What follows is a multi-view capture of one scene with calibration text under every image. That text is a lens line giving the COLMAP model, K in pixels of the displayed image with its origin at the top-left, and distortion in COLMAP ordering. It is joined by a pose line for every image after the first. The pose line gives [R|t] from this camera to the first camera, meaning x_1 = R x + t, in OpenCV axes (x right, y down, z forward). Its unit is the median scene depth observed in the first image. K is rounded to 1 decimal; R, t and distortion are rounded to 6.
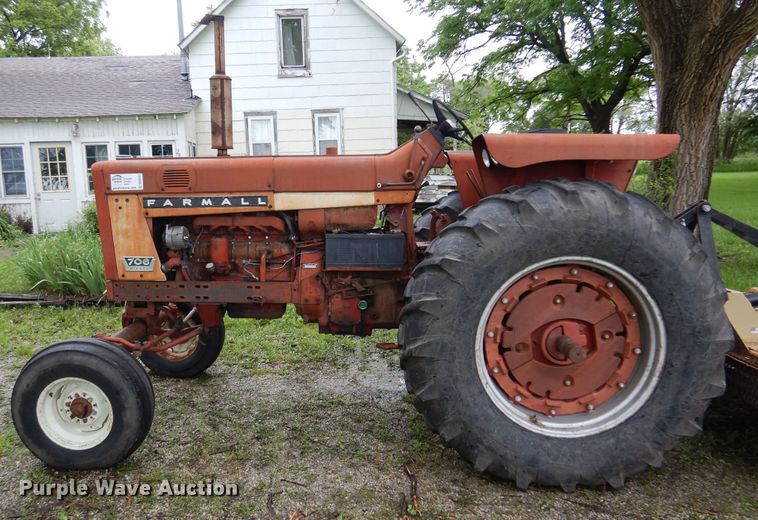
lens RADIAL K [[573.9, 0, 377.8], [0, 573.9, 267.7], [0, 0, 1]] dist [0.016259, 0.001202]
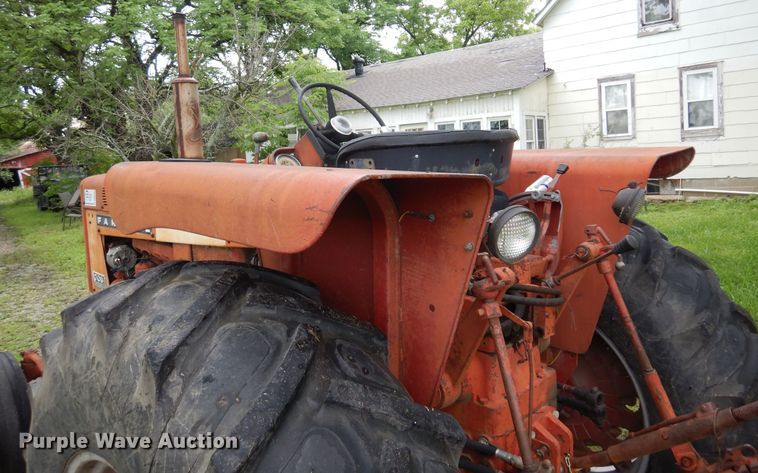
lens RADIAL K [[533.1, 0, 377.5], [0, 533.1, 209.5], [0, 0, 1]] dist [0.028996, -0.002308]
pose [[0.748149, 0.057218, -0.661059, 0.679845], [-0.076224, 0.997091, 0.000038, -0.204934], [0.659138, 0.050360, 0.750334, 0.772029]]
